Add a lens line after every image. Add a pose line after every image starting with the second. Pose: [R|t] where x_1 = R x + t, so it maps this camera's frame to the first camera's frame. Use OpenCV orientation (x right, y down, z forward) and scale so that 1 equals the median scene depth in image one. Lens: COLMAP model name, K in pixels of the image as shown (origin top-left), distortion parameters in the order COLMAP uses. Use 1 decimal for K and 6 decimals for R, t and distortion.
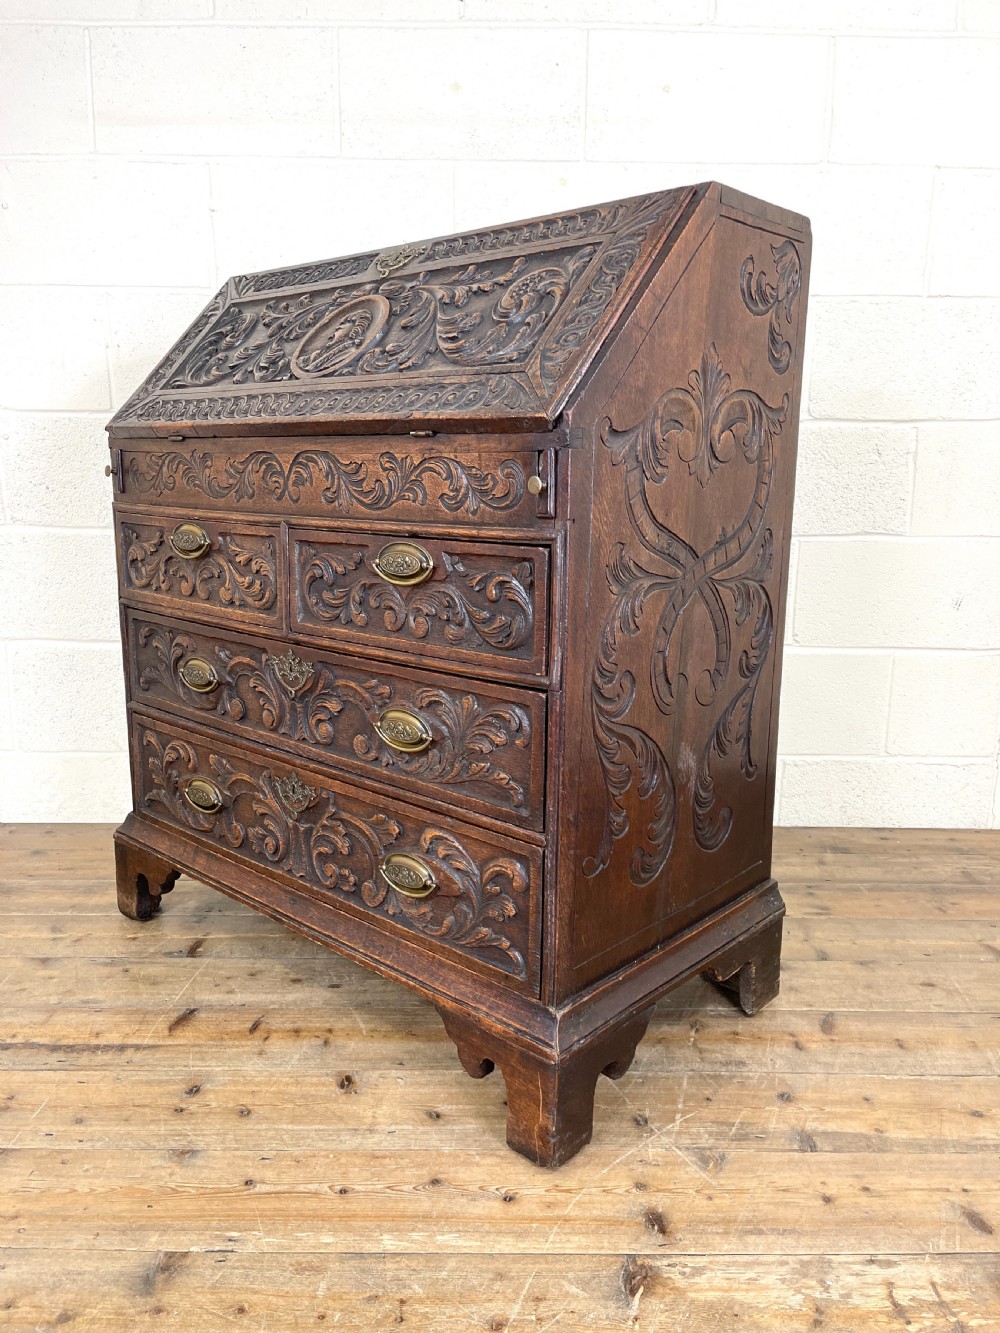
lens RADIAL K [[1007.8, 0, 502.4], [0, 1007.8, 667.1], [0, 0, 1]] dist [0.090782, -0.127566]
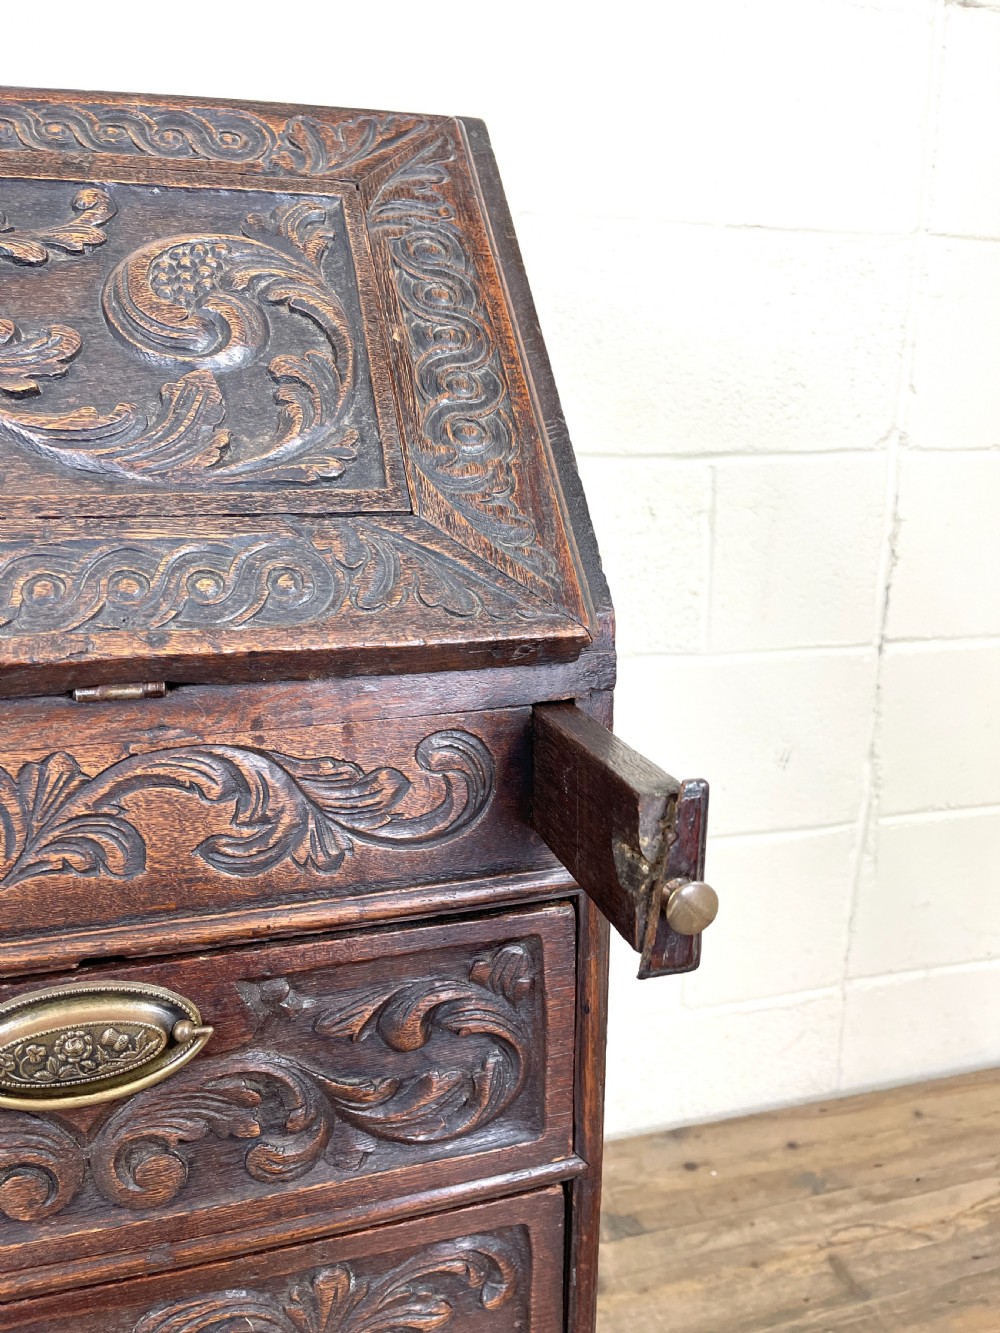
lens RADIAL K [[1012.3, 0, 510.7], [0, 1012.3, 676.4], [0, 0, 1]] dist [0.086805, -0.127829]
pose [[0.963029, -0.073598, 0.259148, 0.227013], [0.057895, 0.996023, 0.067723, -0.254304], [-0.263101, -0.050216, 0.963460, 0.752894]]
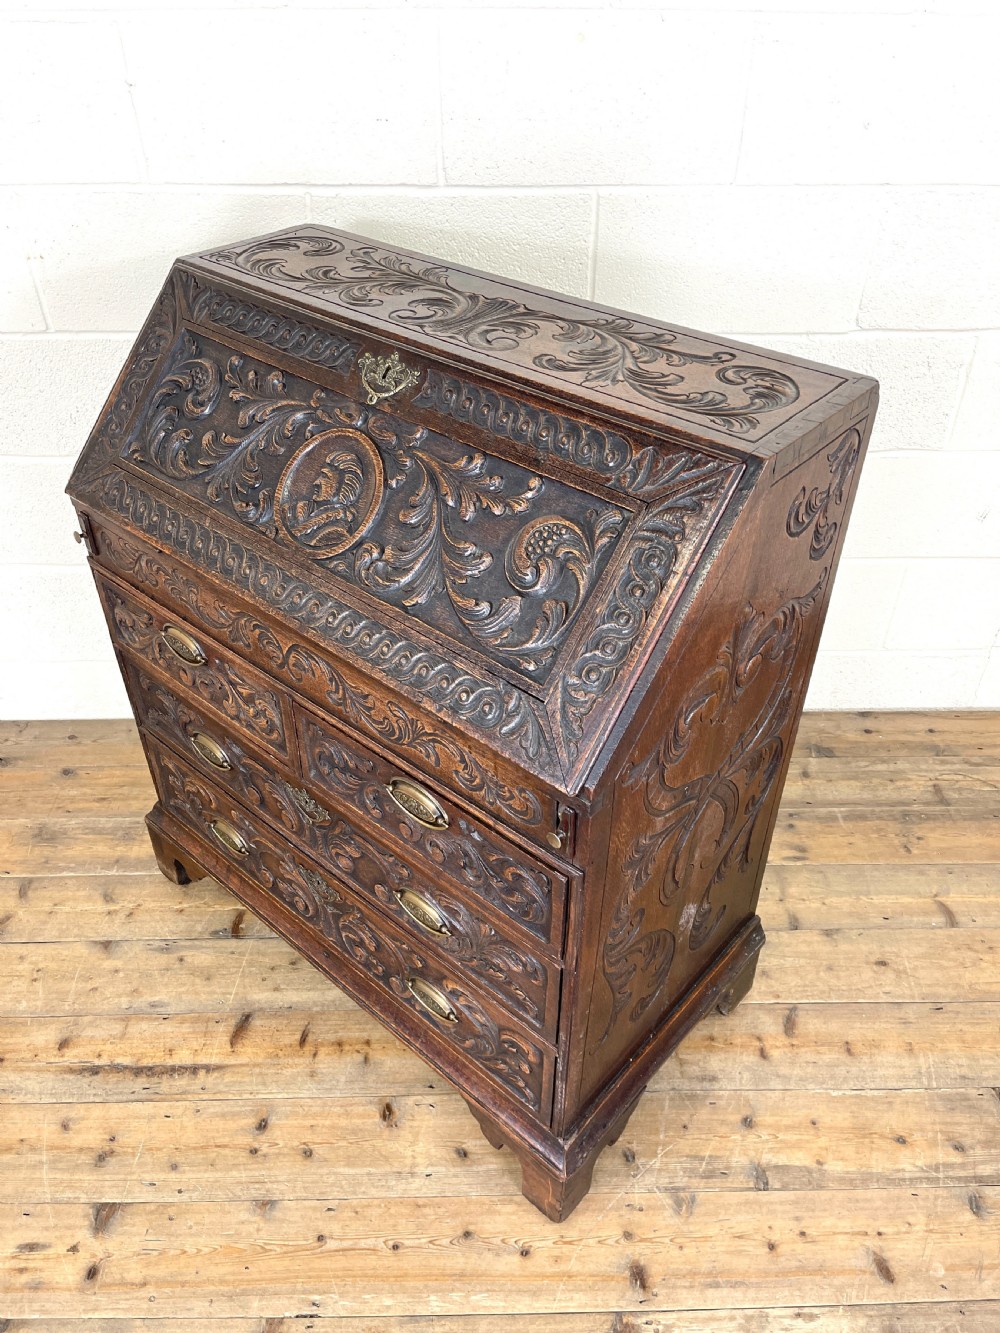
lens RADIAL K [[1009.2, 0, 508.7], [0, 1009.2, 669.4], [0, 0, 1]] dist [0.086350, -0.120917]
pose [[0.999819, -0.013816, 0.013104, -0.017174], [0.006456, 0.893362, 0.449292, -0.584695], [-0.017914, -0.449126, 0.893289, 0.146199]]
